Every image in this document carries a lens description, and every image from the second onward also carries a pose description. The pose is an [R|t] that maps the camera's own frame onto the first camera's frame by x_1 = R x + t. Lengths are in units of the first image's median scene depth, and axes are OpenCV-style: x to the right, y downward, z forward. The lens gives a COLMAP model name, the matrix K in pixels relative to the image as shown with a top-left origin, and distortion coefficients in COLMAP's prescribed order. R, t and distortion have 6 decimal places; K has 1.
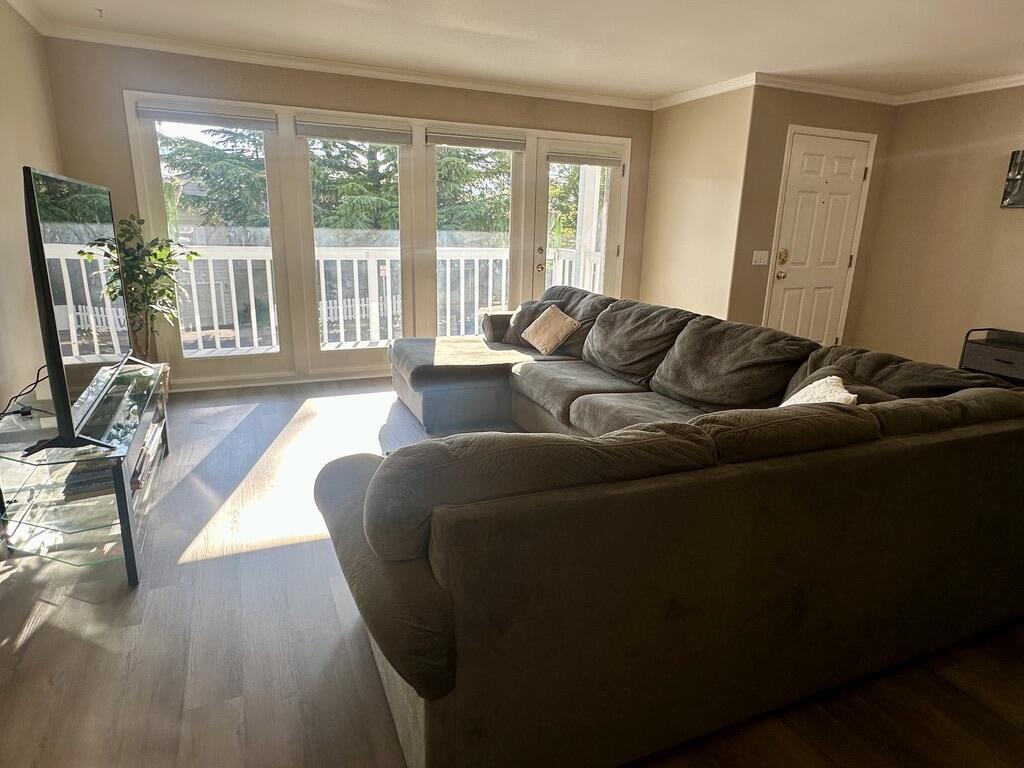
lens RADIAL K [[599.6, 0, 509.2], [0, 599.6, 382.7], [0, 0, 1]] dist [0.001024, 0.000071]
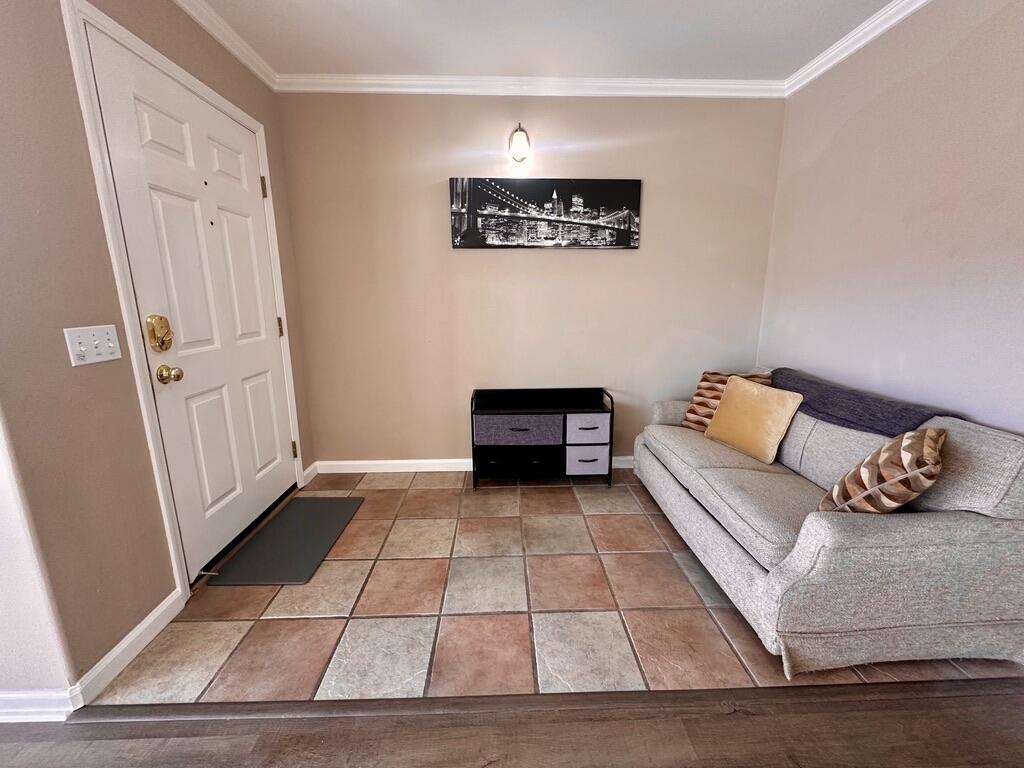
lens RADIAL K [[410.7, 0, 511.6], [0, 410.7, 382.6], [0, 0, 1]] dist [-0.001401, 0.000658]
pose [[0.388912, -0.215135, 0.895804, 0.305995], [0.251932, 0.960125, 0.121206, -0.160632], [-0.886159, 0.178543, 0.427603, 0.709926]]
